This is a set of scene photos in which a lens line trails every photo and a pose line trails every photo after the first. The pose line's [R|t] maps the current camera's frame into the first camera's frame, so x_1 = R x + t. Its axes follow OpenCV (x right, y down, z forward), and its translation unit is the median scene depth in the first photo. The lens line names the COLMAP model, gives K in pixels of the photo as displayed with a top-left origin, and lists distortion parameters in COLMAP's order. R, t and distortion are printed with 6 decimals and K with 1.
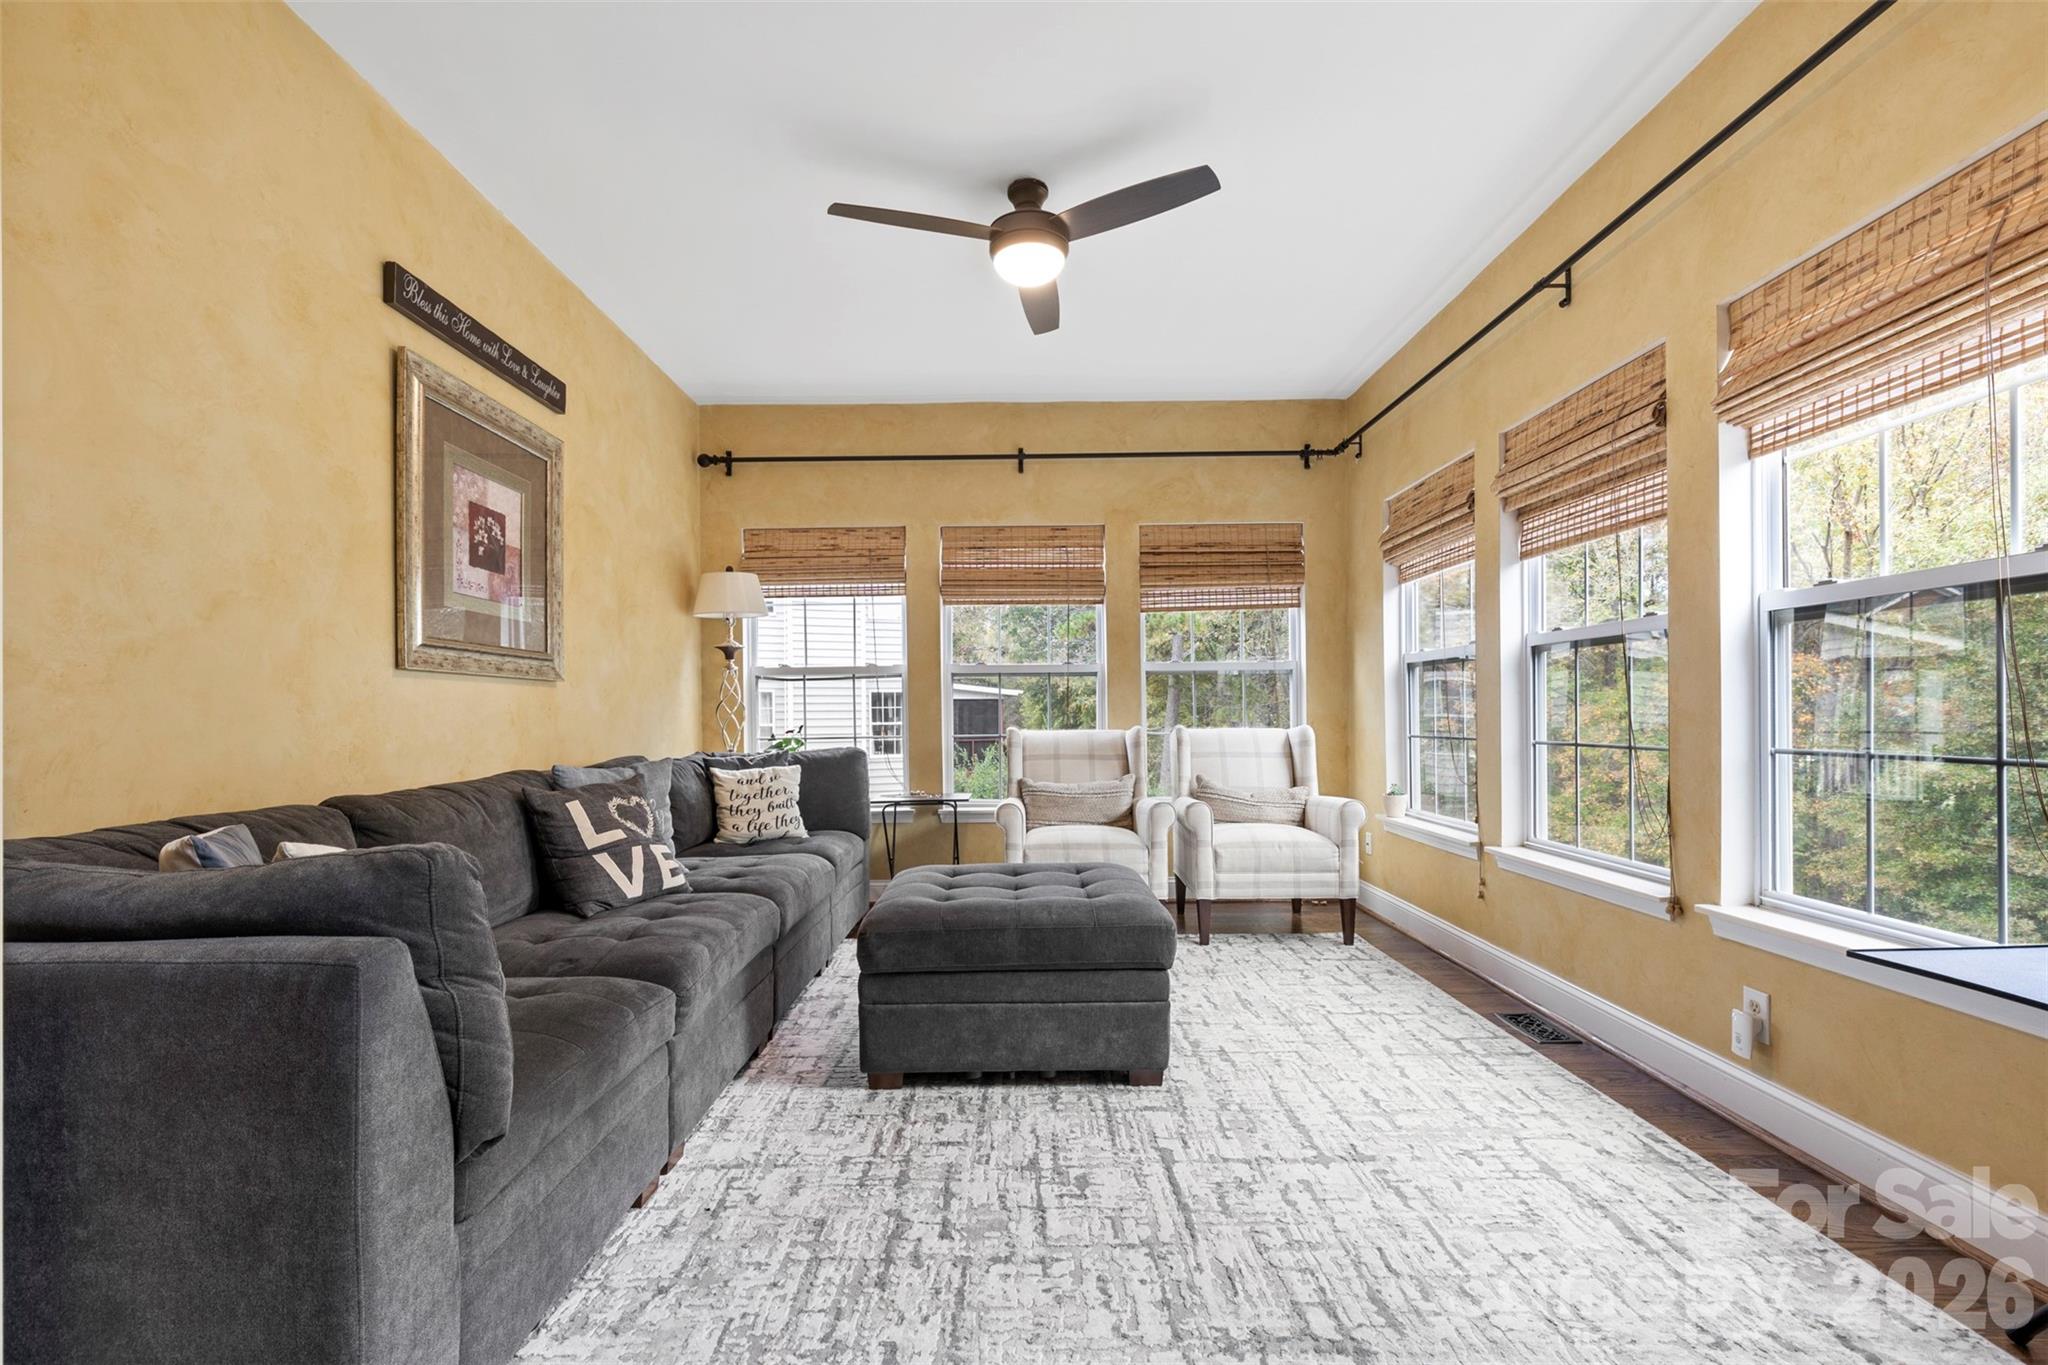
lens RADIAL K [[934.5, 0, 1023.0], [0, 934.5, 714.1], [0, 0, 1]] dist [0.003340, 0.000178]
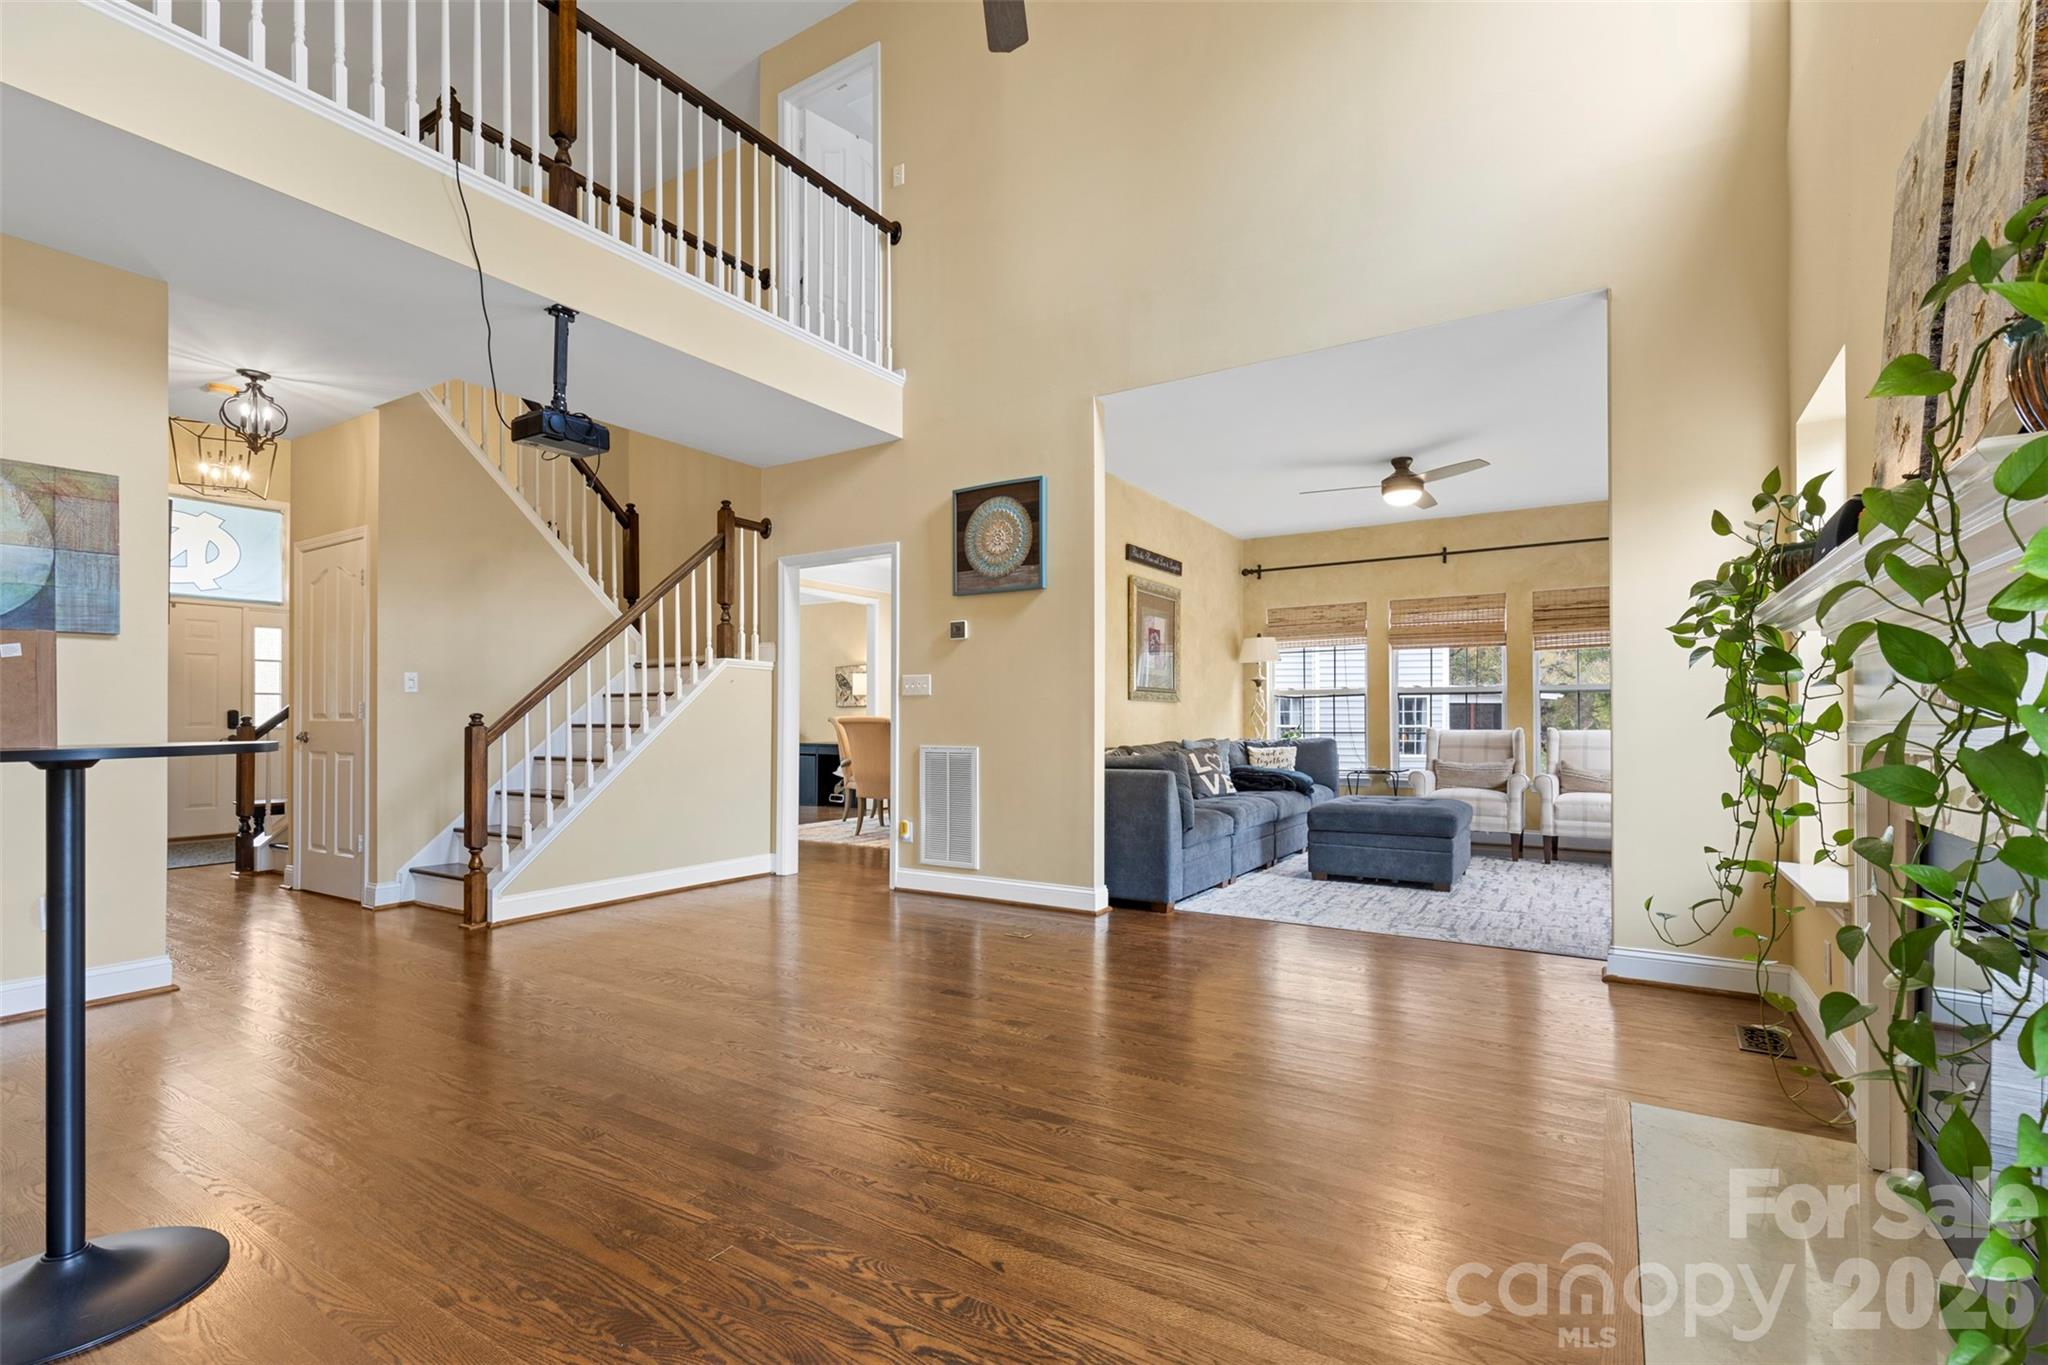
lens RADIAL K [[934.5, 0, 1023.0], [0, 934.5, 714.1], [0, 0, 1]] dist [0.003340, 0.000178]
pose [[0.846534, 0.005665, -0.532305, 0.285051], [-0.006600, 0.999978, 0.000146, -0.004786], [0.532294, 0.003390, 0.846552, -0.835316]]
